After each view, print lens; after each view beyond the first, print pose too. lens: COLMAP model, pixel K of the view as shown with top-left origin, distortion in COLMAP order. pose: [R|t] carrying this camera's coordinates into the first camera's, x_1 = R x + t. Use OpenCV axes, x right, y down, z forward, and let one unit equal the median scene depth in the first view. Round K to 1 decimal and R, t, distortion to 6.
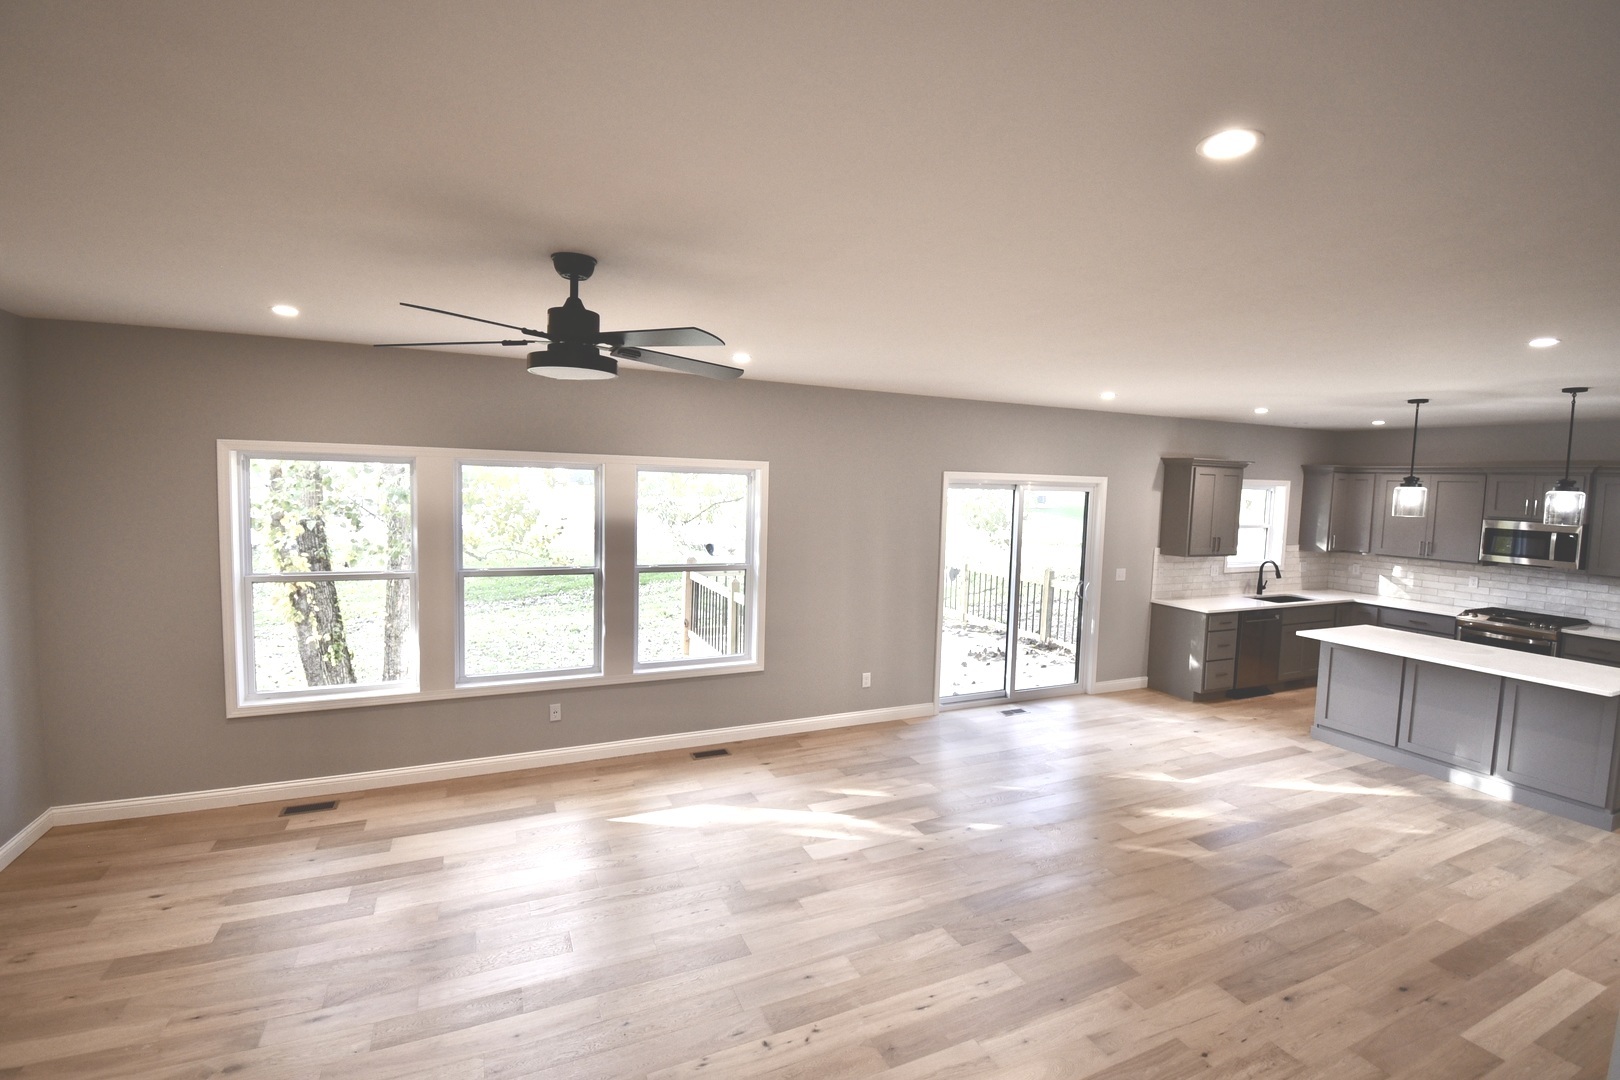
lens RADIAL K [[725.1, 0, 822.0], [0, 725.1, 538.5], [0, 0, 1]] dist [0.016802, -0.022665]
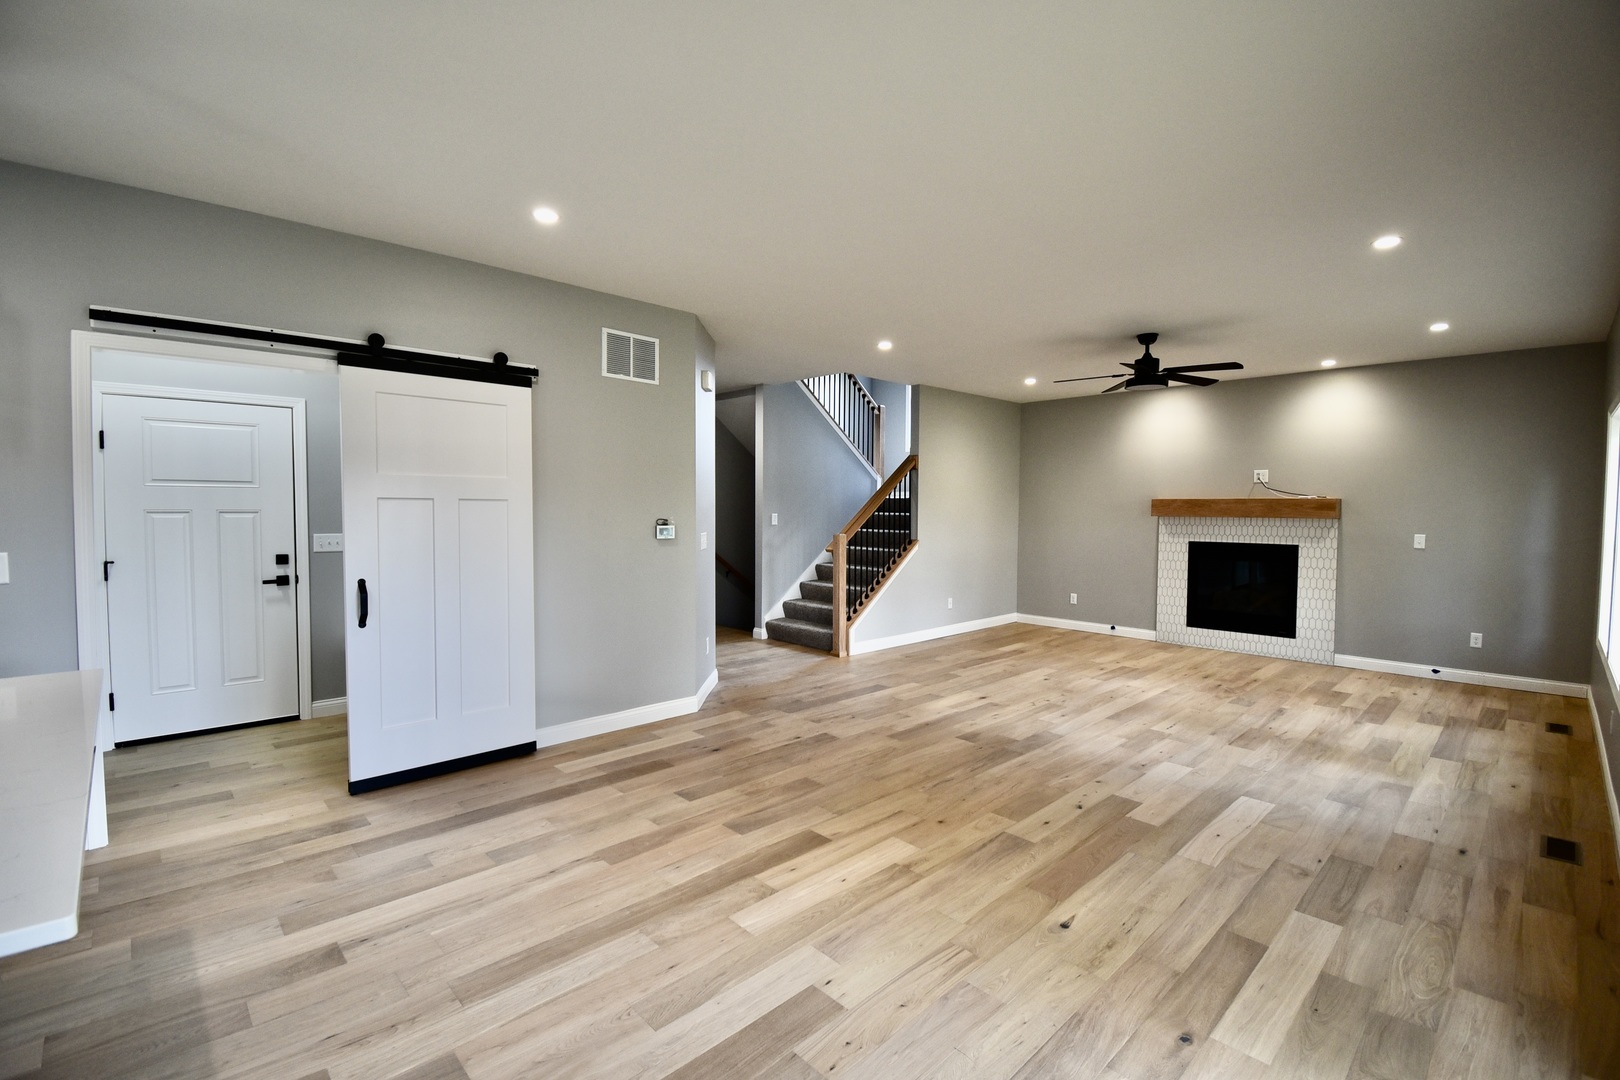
lens RADIAL K [[725.1, 0, 822.0], [0, 725.1, 538.5], [0, 0, 1]] dist [0.016802, -0.022665]
pose [[-0.942263, -0.022493, -0.334118, 0.746894], [-0.061914, 0.992242, 0.107808, 0.025842], [0.329101, 0.122270, -0.936345, 1.609759]]
